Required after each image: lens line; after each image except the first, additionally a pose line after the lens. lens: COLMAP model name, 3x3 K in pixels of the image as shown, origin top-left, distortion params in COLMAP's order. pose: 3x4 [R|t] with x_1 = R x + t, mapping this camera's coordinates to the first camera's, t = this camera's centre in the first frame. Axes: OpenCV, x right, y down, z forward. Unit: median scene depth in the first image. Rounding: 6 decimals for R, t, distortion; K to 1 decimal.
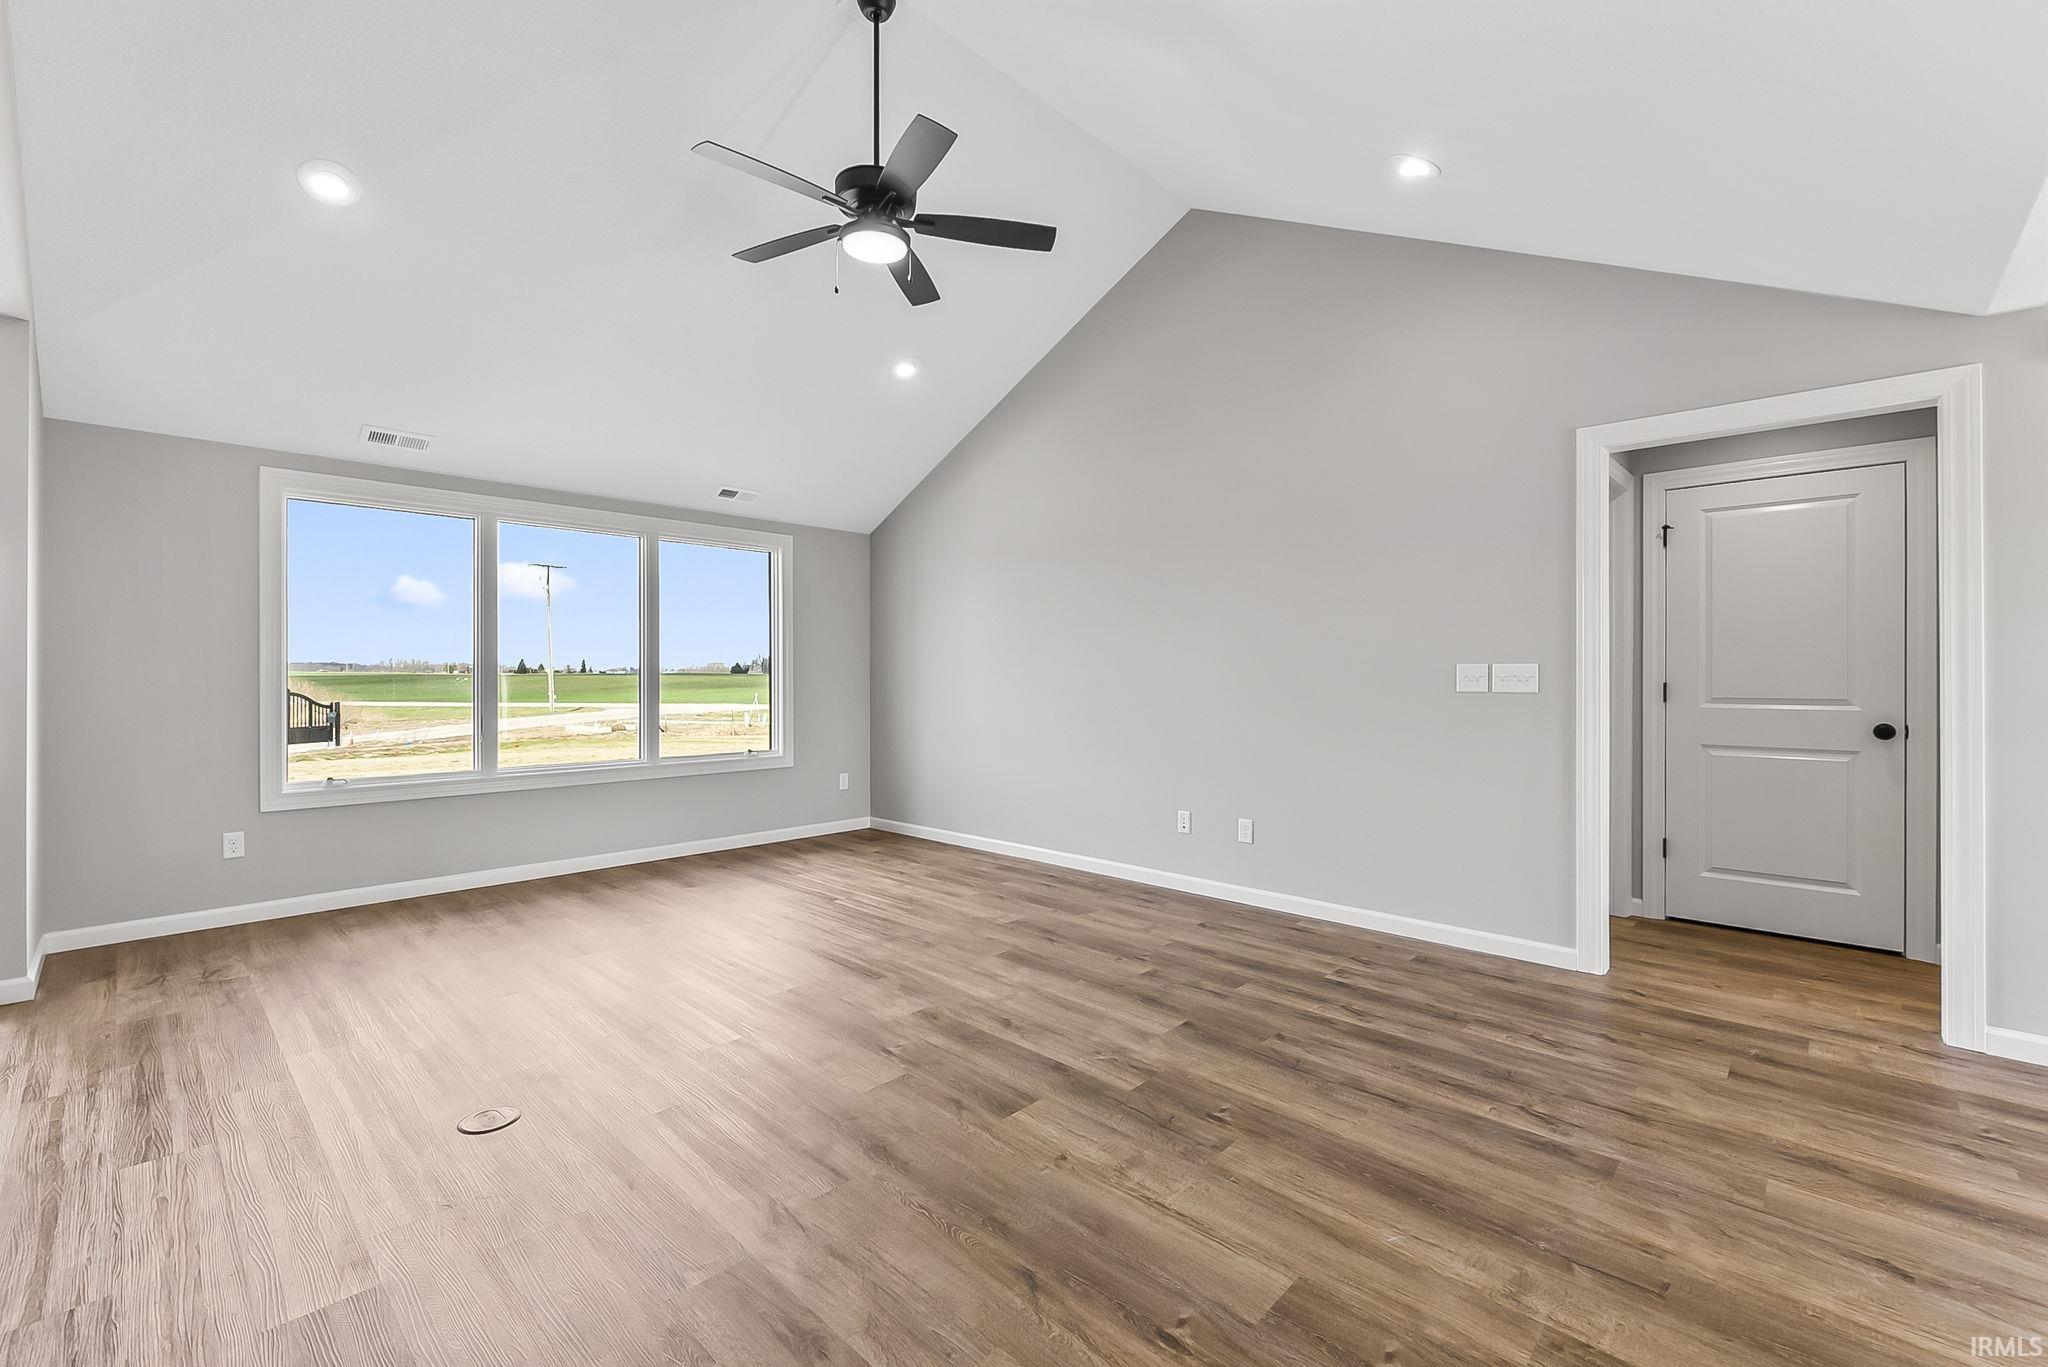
lens RADIAL K [[868.1, 0, 1023.4], [0, 868.1, 664.7], [0, 0, 1]] dist [-0.002403, -0.001373]
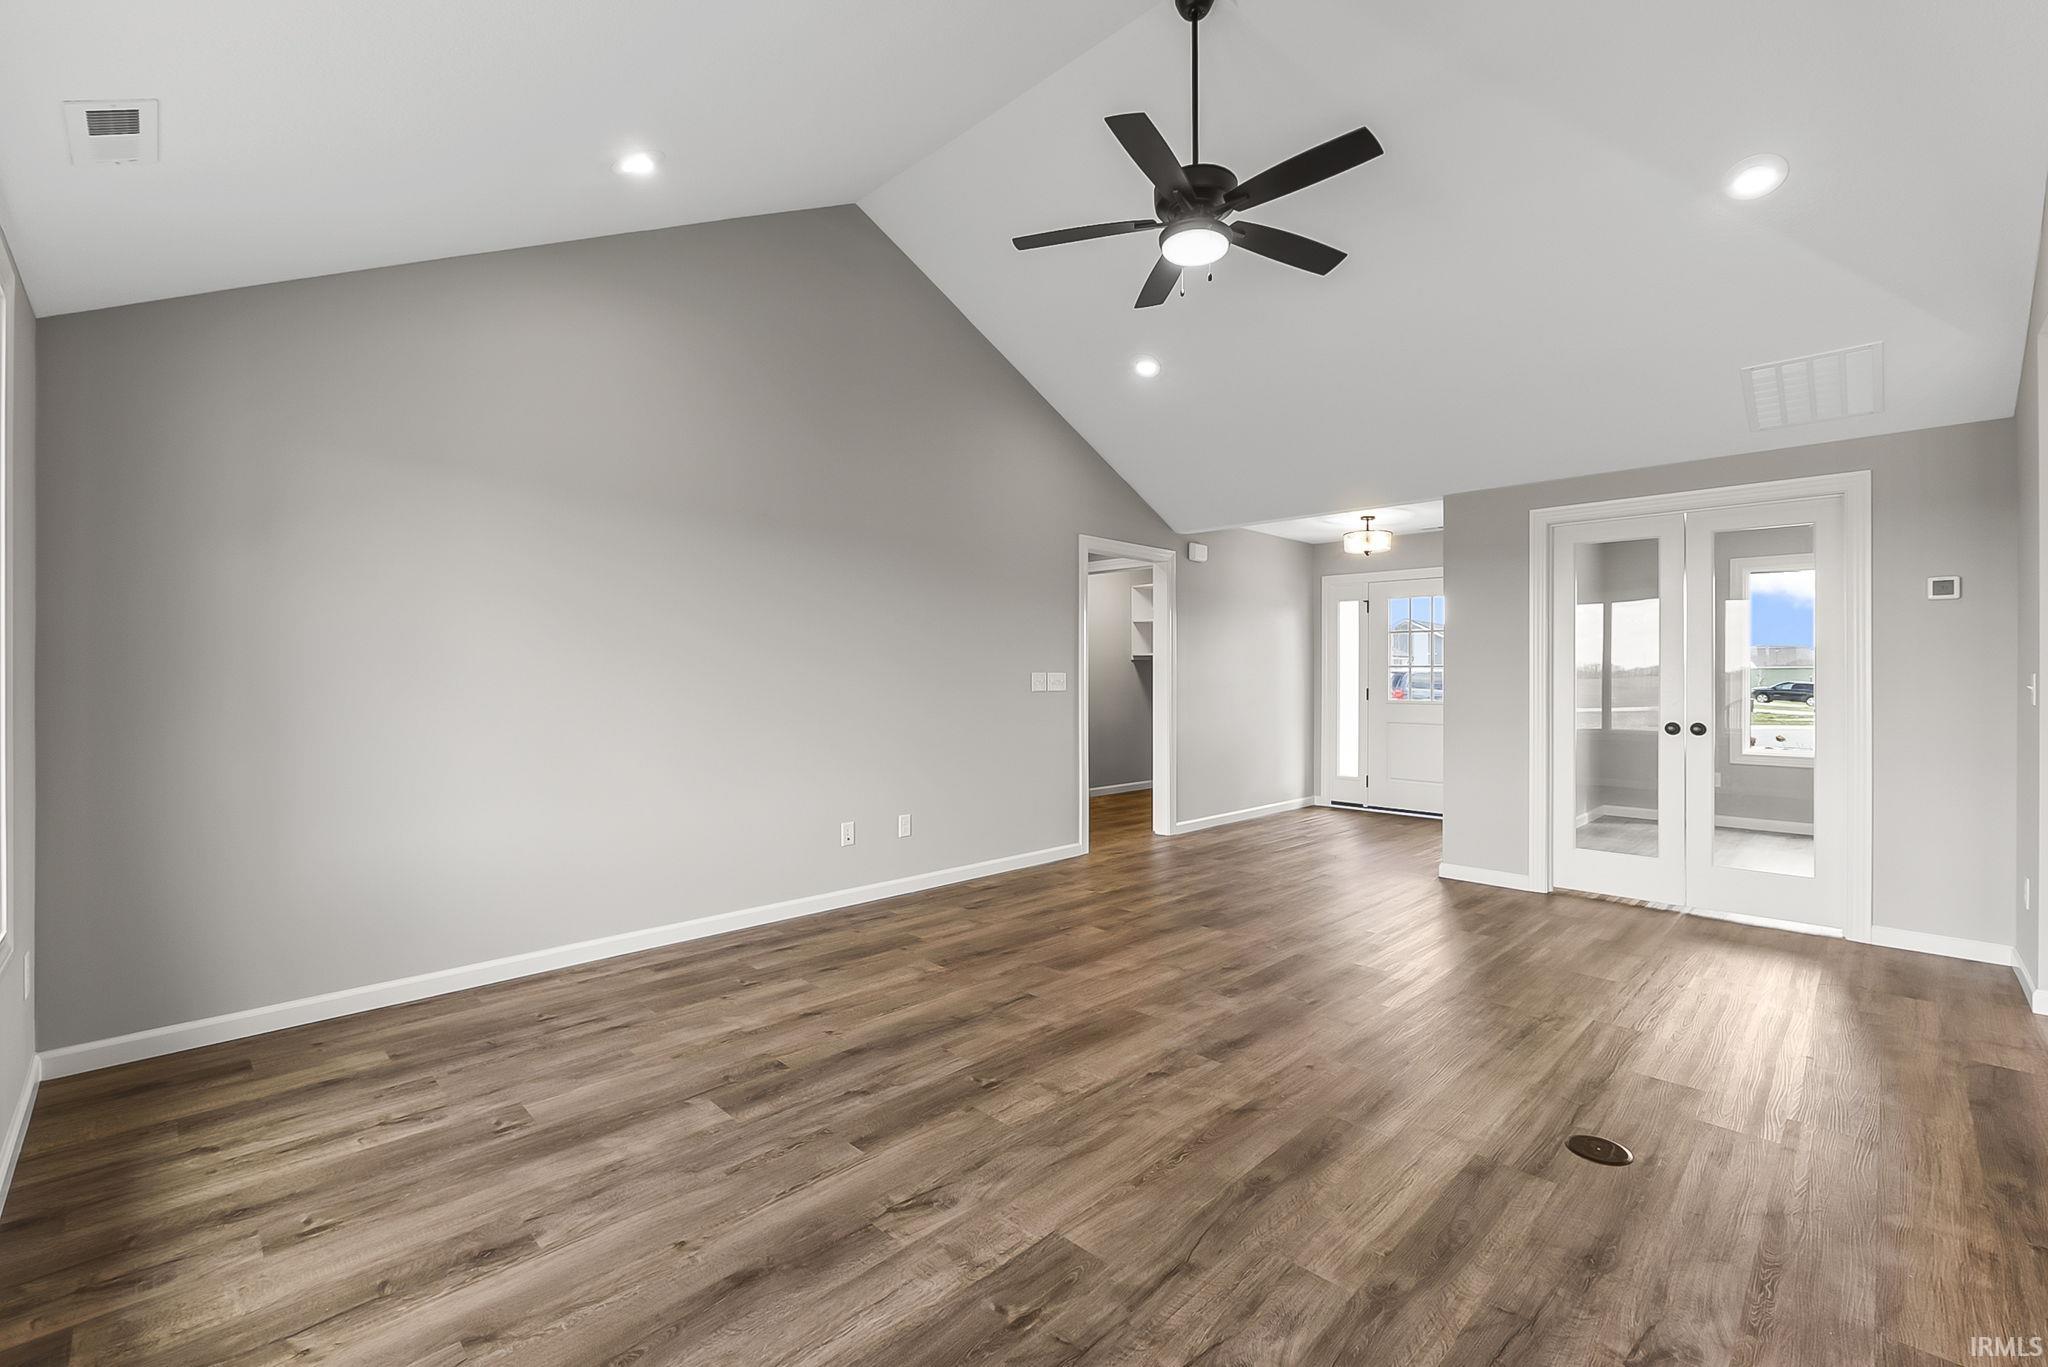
lens RADIAL K [[868.1, 0, 1018.5], [0, 868.1, 674.4], [0, 0, 1]] dist [-0.002403, -0.001373]
pose [[0.022737, 0.002194, 0.999739, -0.988474], [-0.013776, 0.999903, -0.001881, 0.004745], [-0.999647, -0.013730, 0.022765, 1.013125]]
